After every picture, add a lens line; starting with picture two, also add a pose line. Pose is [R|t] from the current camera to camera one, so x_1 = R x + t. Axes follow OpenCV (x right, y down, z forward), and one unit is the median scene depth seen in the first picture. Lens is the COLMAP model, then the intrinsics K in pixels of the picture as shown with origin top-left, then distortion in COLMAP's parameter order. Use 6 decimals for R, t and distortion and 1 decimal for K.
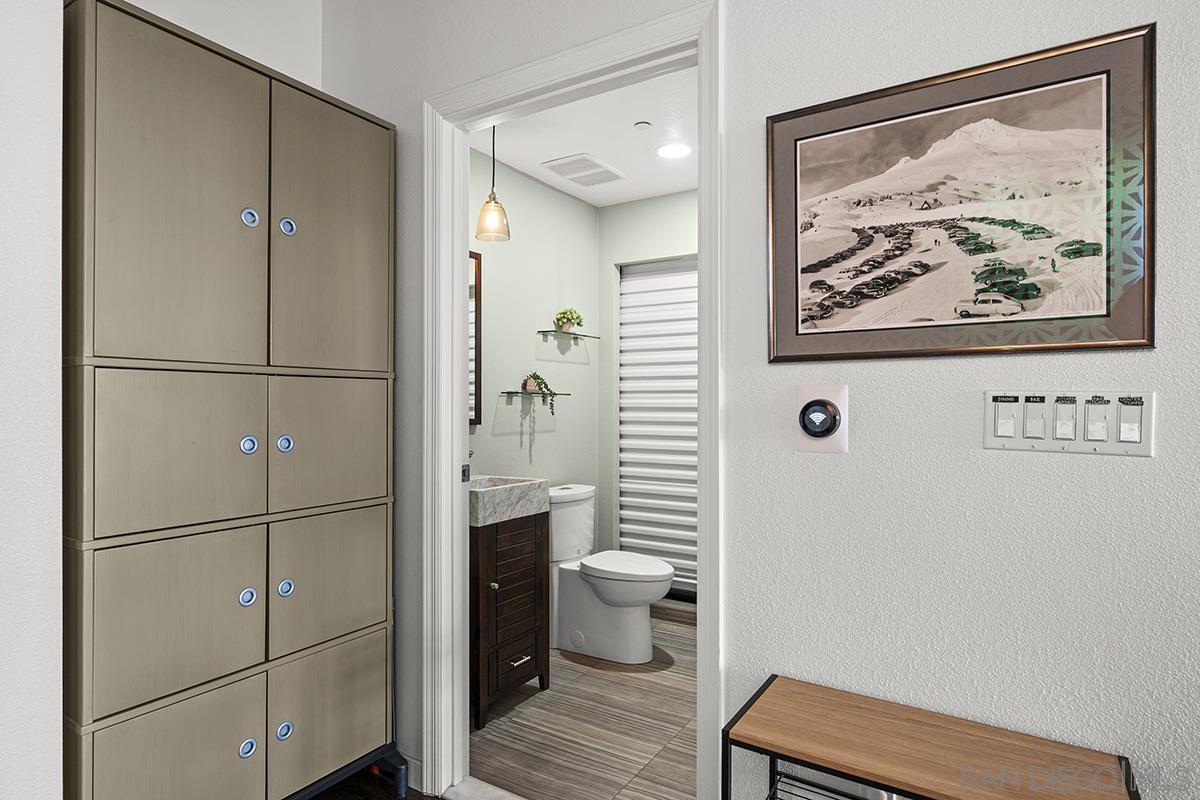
lens RADIAL K [[654.8, 0, 600.0], [0, 654.8, 400.0], [0, 0, 1]] dist [0.000130, -0.000009]
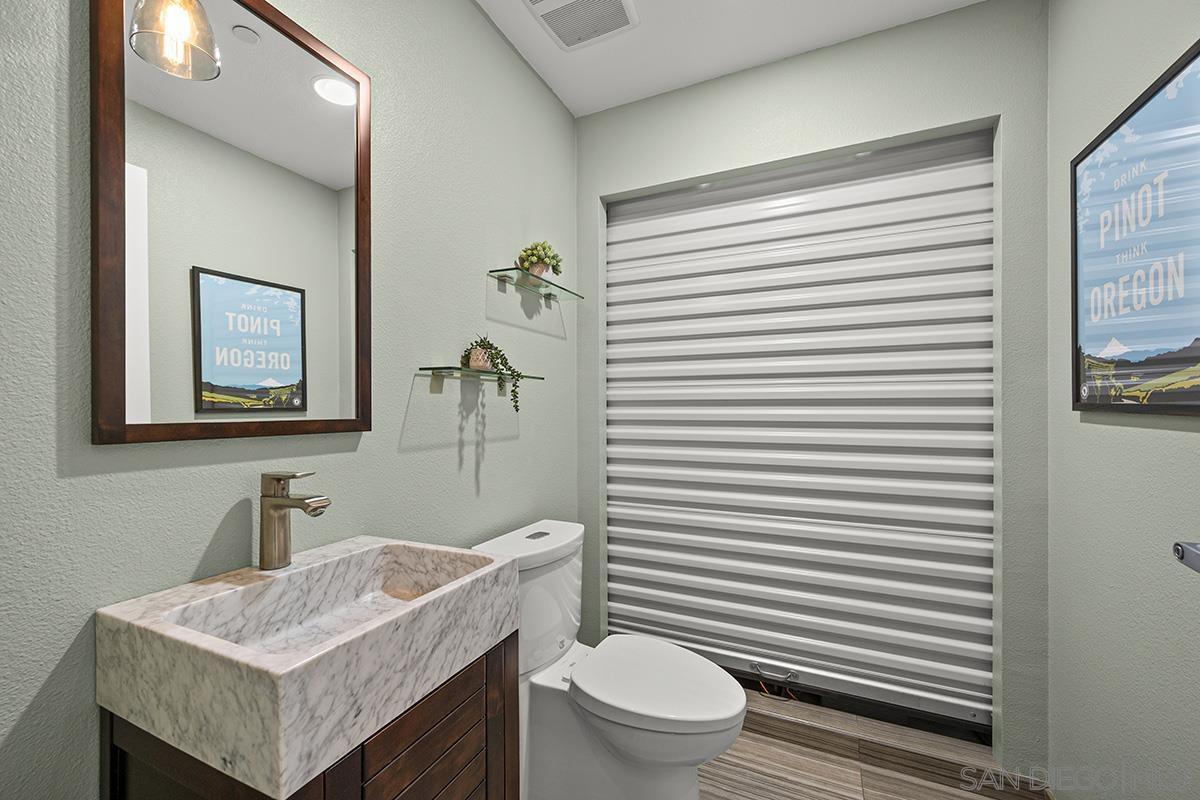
lens RADIAL K [[474.5, 0, 598.5], [0, 474.5, 403.9], [0, 0, 1]] dist [-0.000568, -0.000016]
pose [[0.991206, -0.003123, 0.132288, -0.055031], [0.002995, 0.999995, 0.001172, 0.015877], [-0.132291, -0.000766, 0.991211, 0.566926]]
